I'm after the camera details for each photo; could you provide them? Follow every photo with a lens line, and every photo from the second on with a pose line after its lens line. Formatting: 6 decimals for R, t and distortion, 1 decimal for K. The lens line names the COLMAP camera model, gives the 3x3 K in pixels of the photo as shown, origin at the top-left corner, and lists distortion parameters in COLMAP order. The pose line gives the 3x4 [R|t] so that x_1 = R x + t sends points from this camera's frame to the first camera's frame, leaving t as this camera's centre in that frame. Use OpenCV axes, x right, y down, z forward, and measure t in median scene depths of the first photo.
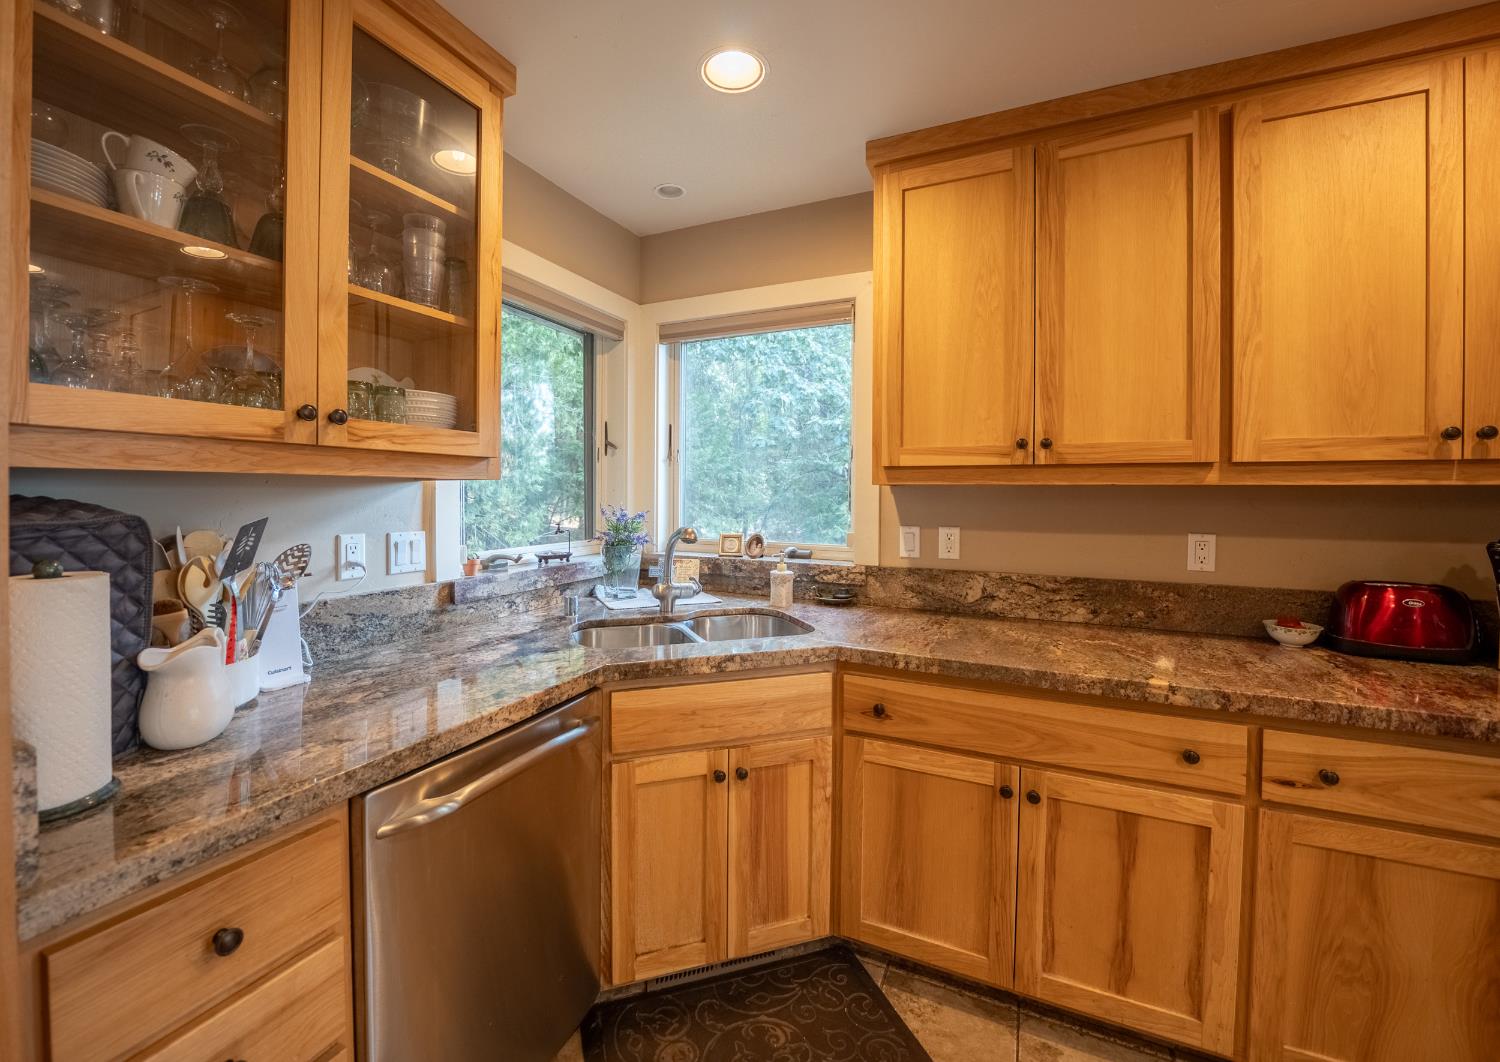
lens RADIAL K [[619.5, 0, 717.5], [0, 619.5, 499.0], [0, 0, 1]] dist [-0.021936, 0.000297]
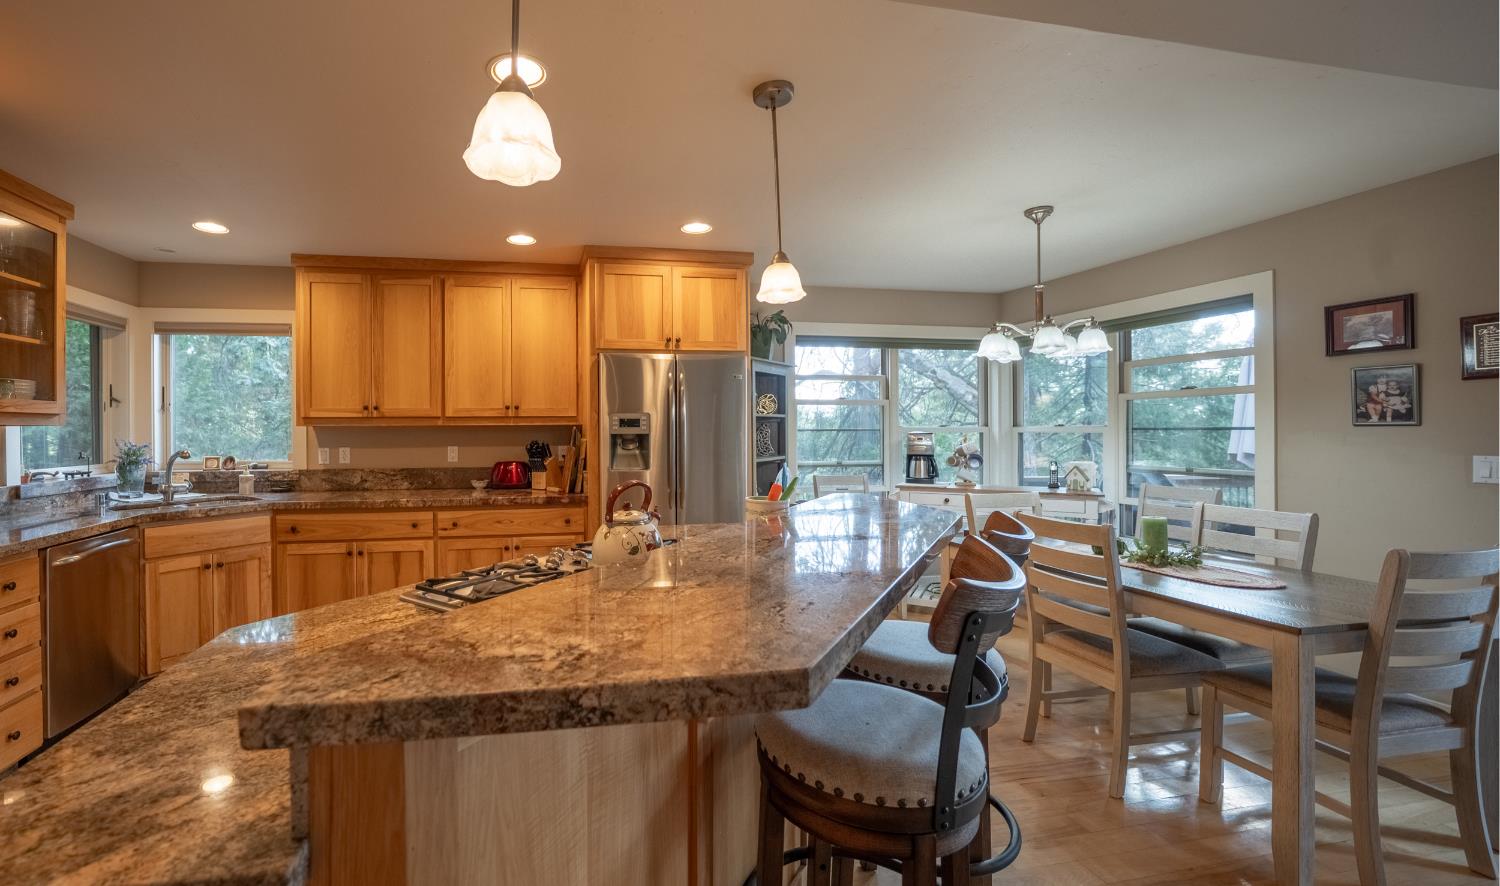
lens RADIAL K [[603.7, 0, 629.0], [0, 603.7, 431.8], [0, 0, 1]] dist [-0.023796, -0.000214]
pose [[0.806305, -0.013092, 0.591355, -0.030451], [0.017270, 0.999850, -0.001412, 0.017974], [-0.591248, 0.011351, 0.806410, -1.345852]]
